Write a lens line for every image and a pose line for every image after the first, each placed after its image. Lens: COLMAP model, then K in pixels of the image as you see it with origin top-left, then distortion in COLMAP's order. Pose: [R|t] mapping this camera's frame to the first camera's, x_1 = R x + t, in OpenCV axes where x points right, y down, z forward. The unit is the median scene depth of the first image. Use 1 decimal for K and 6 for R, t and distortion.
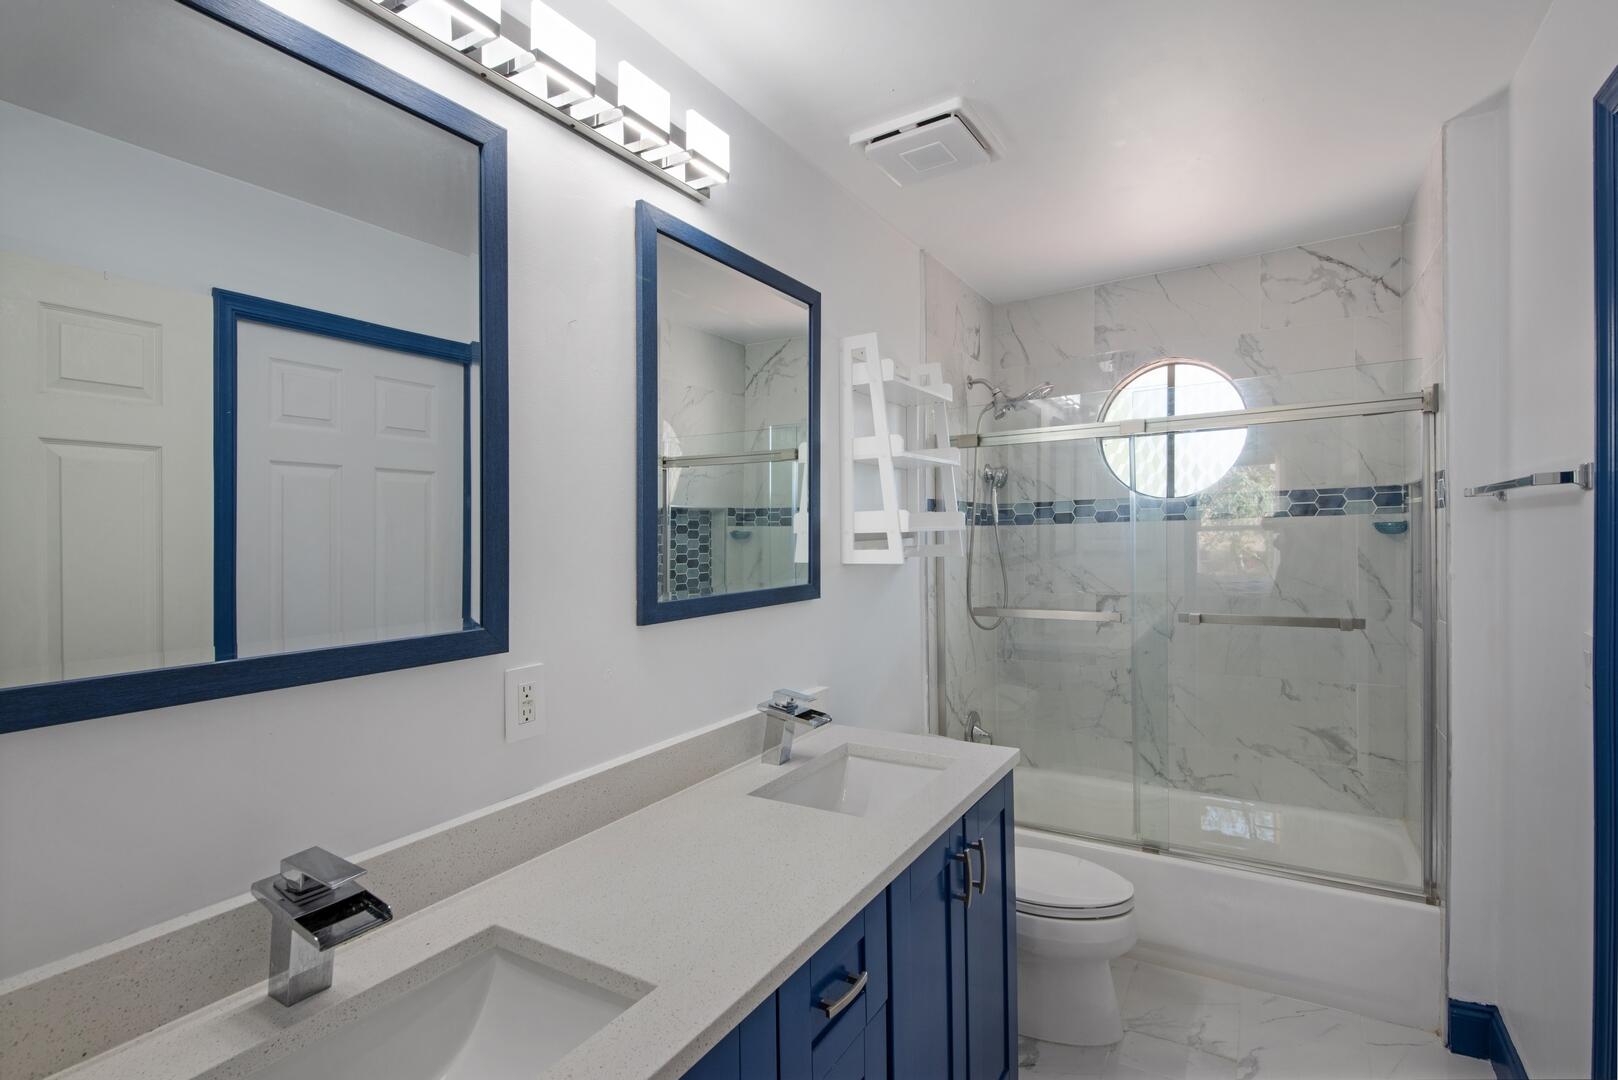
lens RADIAL K [[788.5, 0, 809.0], [0, 788.5, 540.0], [0, 0, 1]] dist [0.094383, 0.000168]
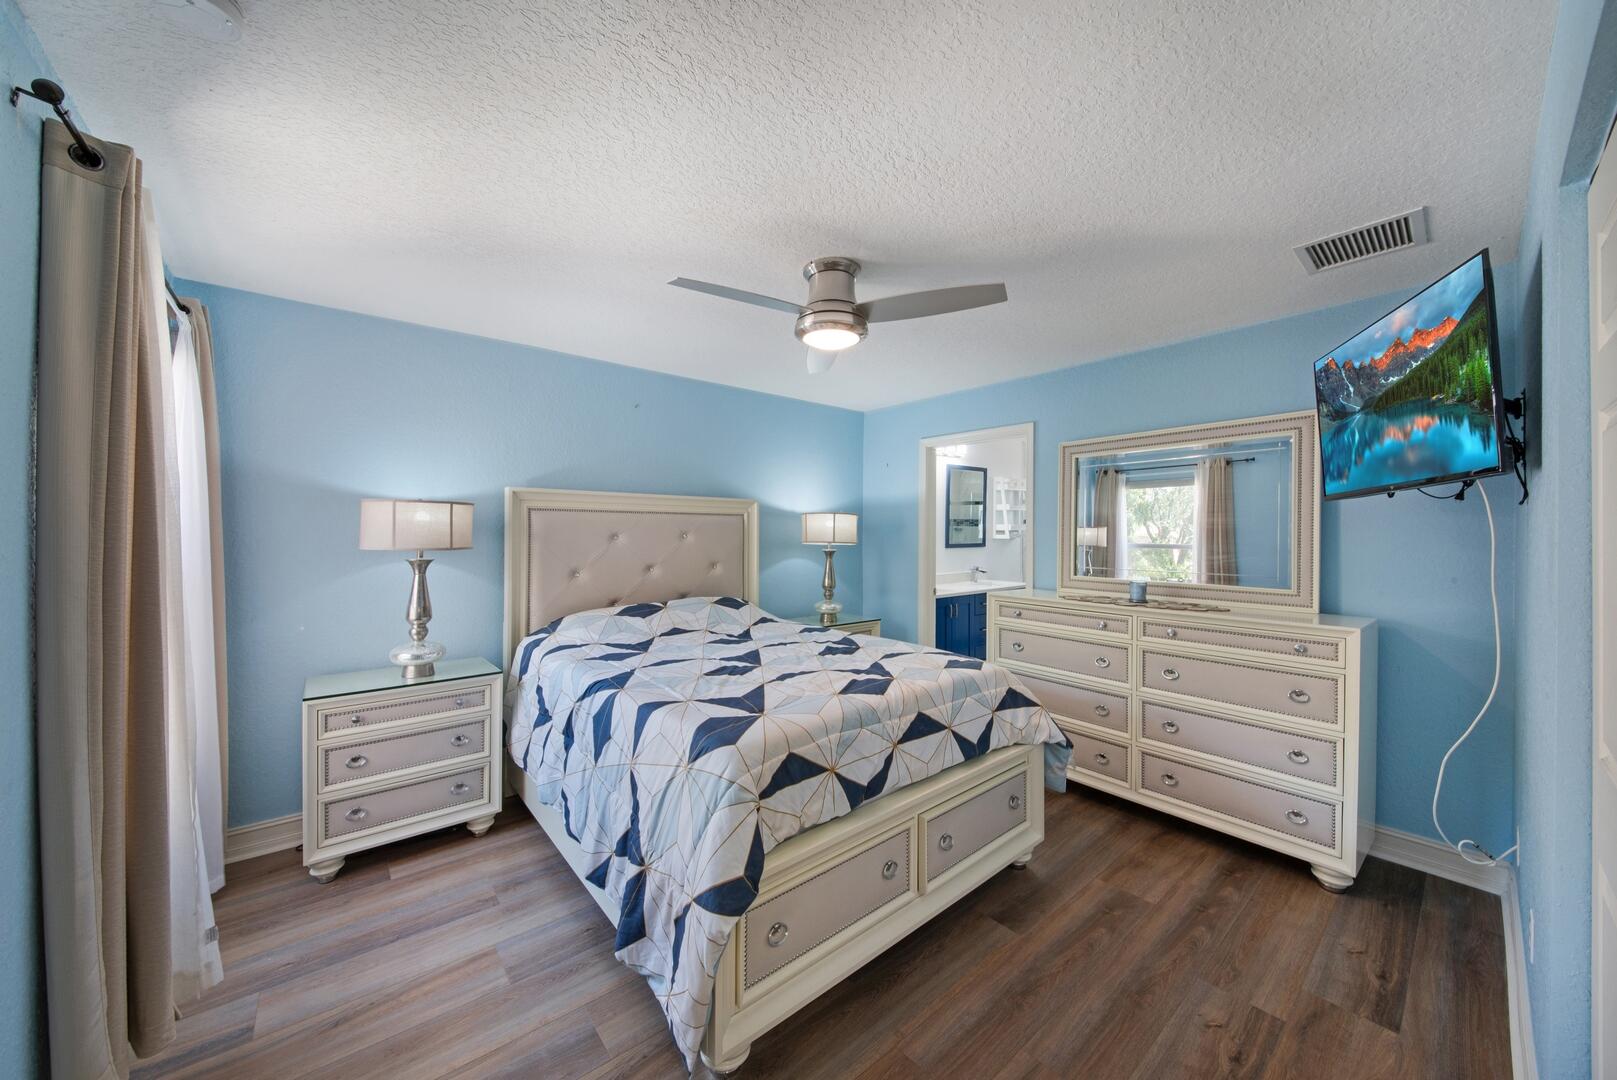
lens RADIAL K [[576.4, 0, 808.5], [0, 576.4, 540.0], [0, 0, 1]] dist [0.001075, -0.000126]
pose [[0.952258, 0.018517, -0.304733, 0.045534], [-0.012783, 0.999702, 0.020801, -0.008086], [0.305028, -0.015912, 0.952211, -1.832796]]
